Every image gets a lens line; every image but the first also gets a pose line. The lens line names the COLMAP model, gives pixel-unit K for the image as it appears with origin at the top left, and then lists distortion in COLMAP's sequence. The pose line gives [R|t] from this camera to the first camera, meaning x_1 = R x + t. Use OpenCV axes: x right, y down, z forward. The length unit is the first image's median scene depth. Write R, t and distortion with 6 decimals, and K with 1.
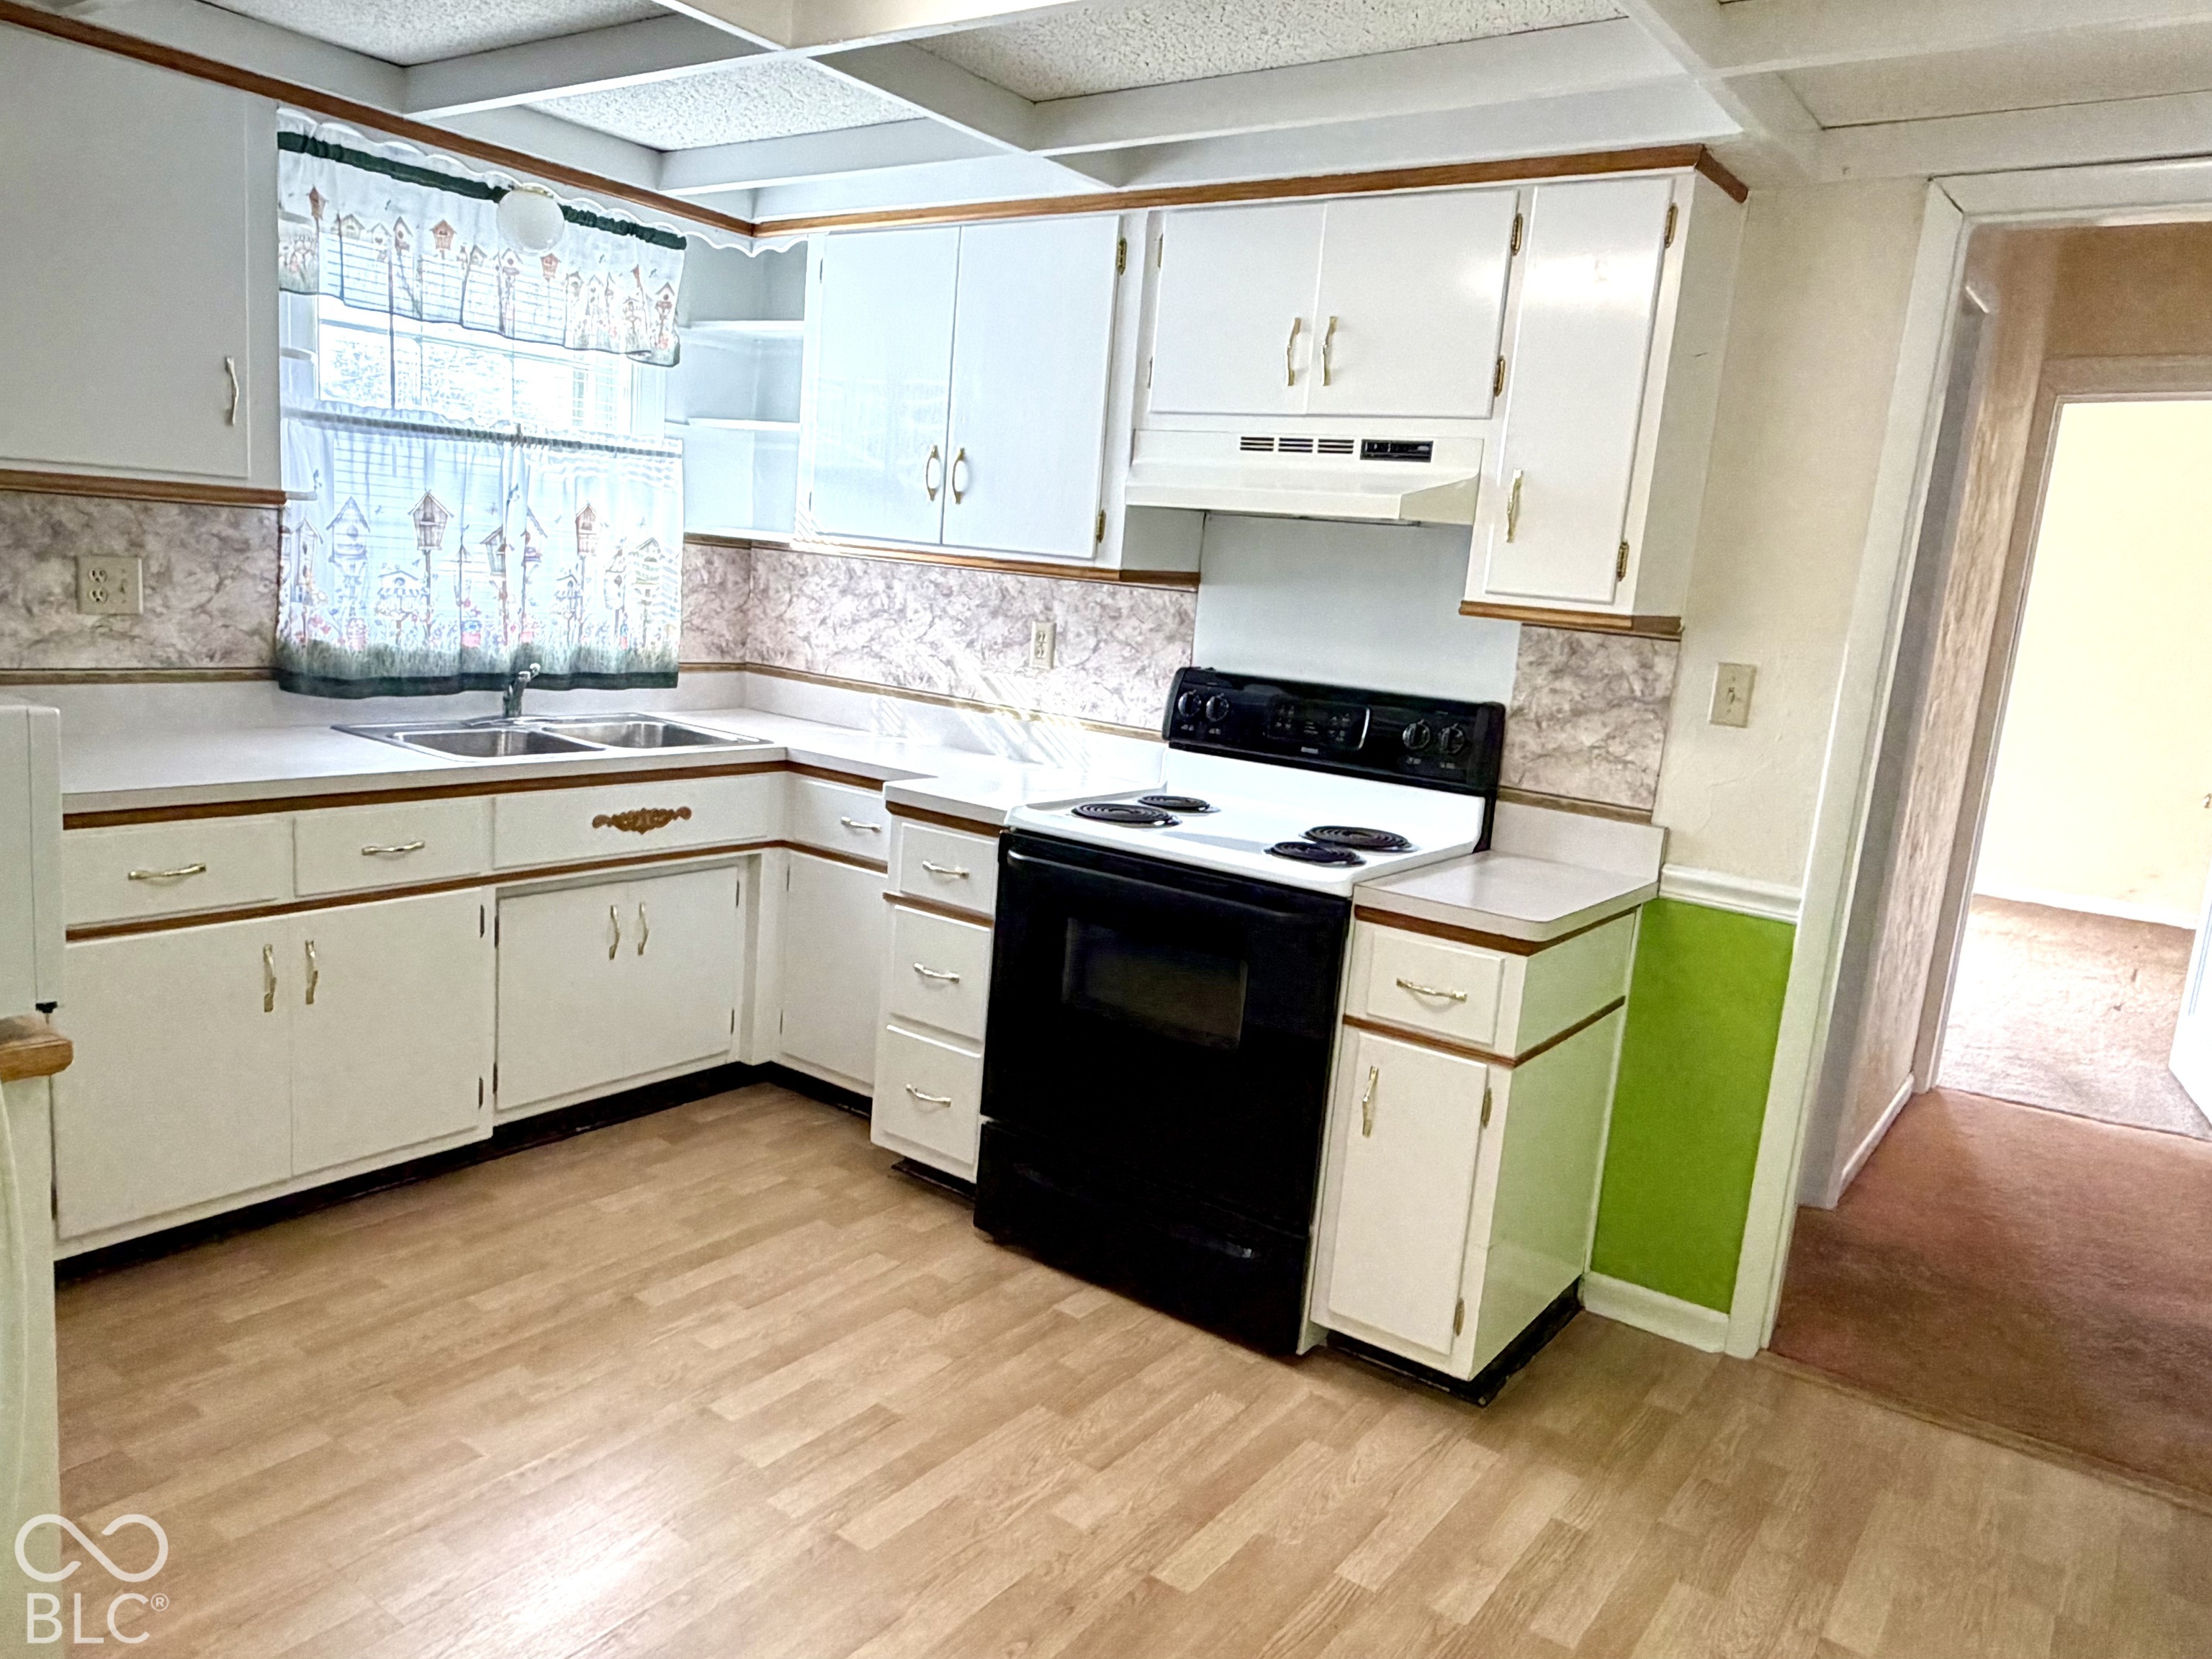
lens RADIAL K [[1527.0, 0, 1091.3], [0, 1527.0, 826.9], [0, 0, 1]] dist [-0.024474, 0.004205]
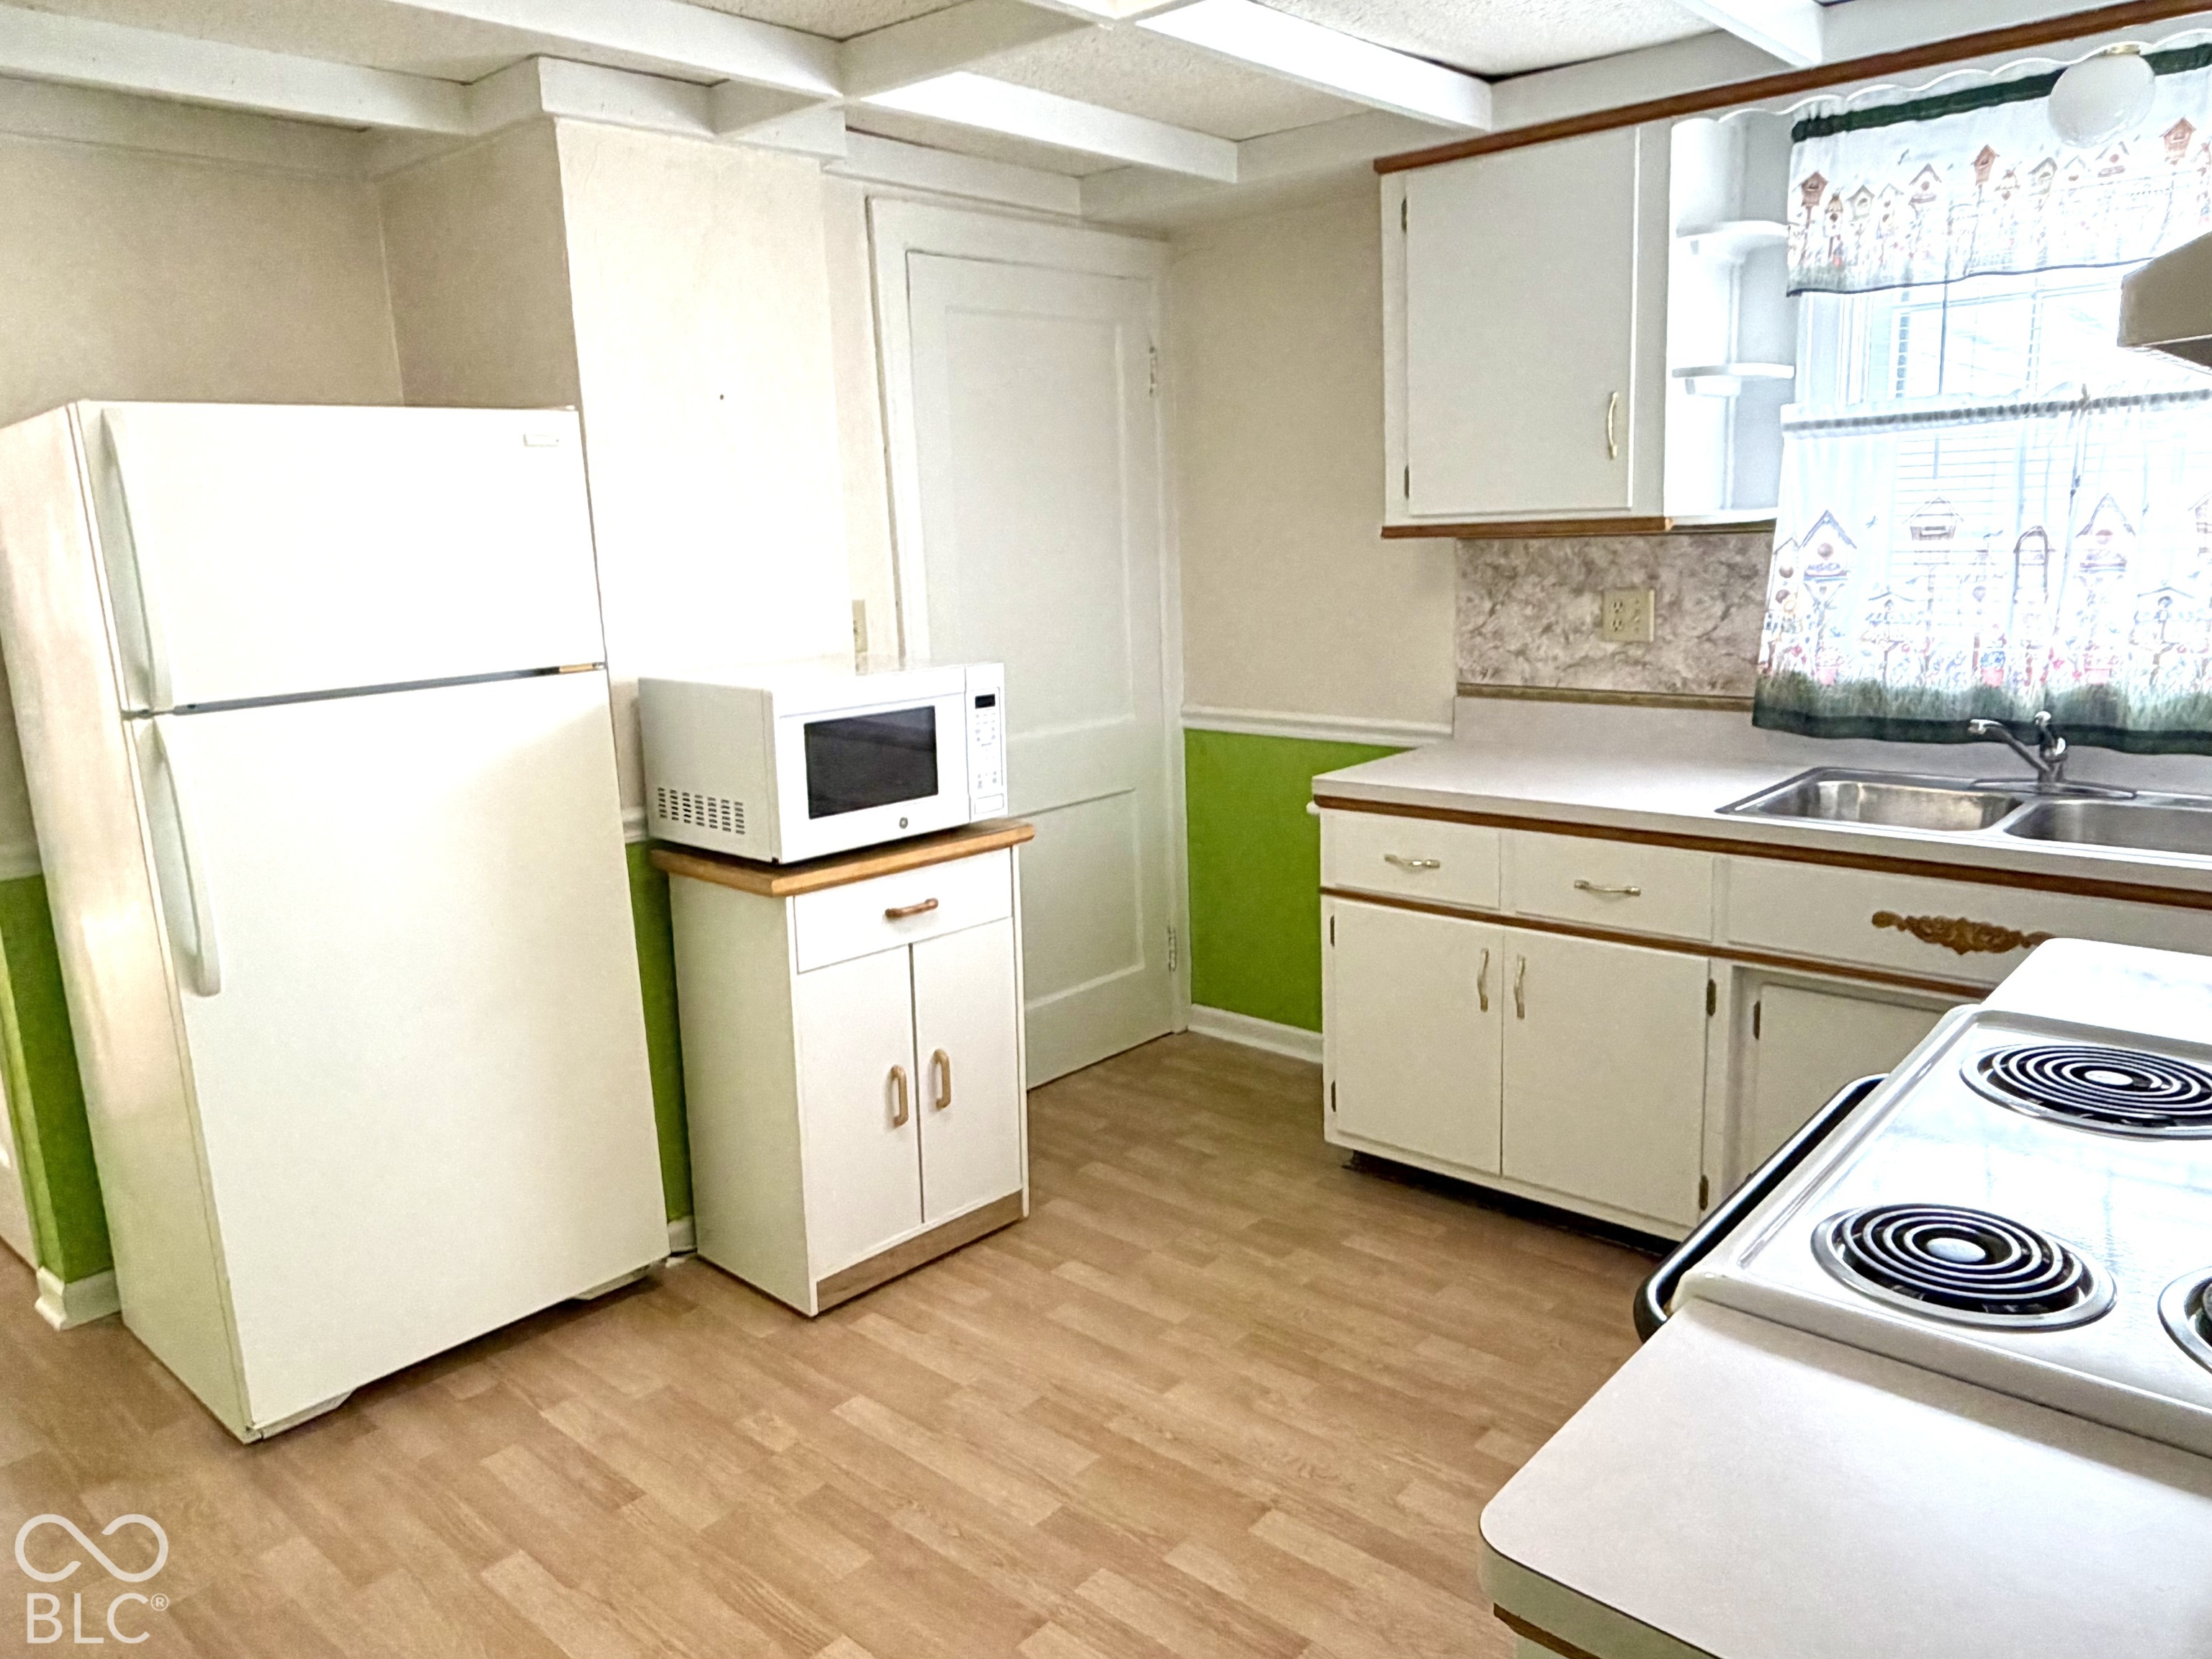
lens RADIAL K [[1527.0, 0, 1090.3], [0, 1527.0, 834.8], [0, 0, 1]] dist [-0.024474, 0.004205]
pose [[-0.121765, 0.117403, -0.985591, 0.476268], [-0.145229, 0.980186, 0.134701, -0.092695], [0.981877, 0.159538, -0.102302, 0.727740]]
